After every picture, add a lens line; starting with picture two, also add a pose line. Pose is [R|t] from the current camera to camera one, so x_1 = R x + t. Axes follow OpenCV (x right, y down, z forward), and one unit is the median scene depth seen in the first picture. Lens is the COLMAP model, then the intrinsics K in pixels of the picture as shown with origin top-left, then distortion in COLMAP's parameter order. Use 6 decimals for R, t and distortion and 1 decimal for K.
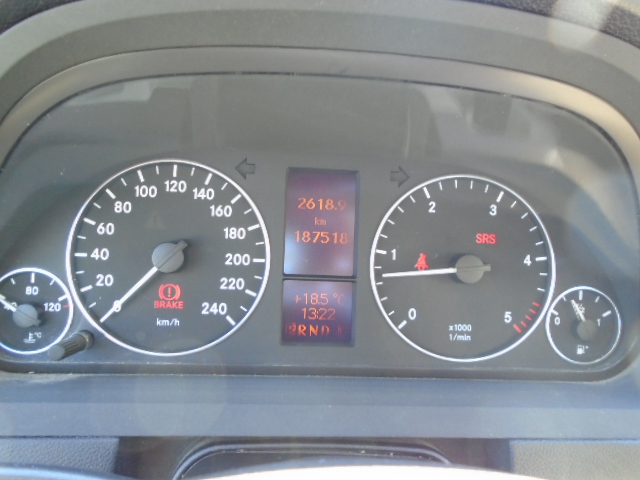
lens RADIAL K [[498.2, 0, 320.0], [0, 498.2, 240.0], [0, 0, 1]] dist [-0.009211, -0.005523]
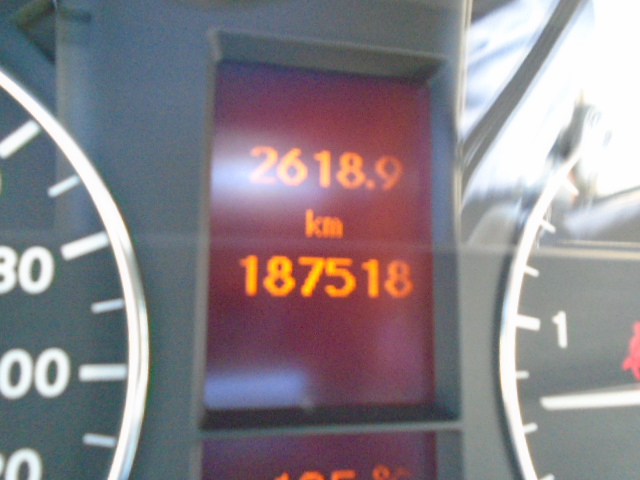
lens RADIAL K [[488.7, 0, 307.3], [0, 488.7, 242.7], [0, 0, 1]] dist [-0.002053, -0.002288]
pose [[0.994221, -0.011763, 0.106708, -0.043507], [0.016476, 0.998922, -0.043399, -0.014173], [-0.106083, 0.044906, 0.993343, 0.735259]]
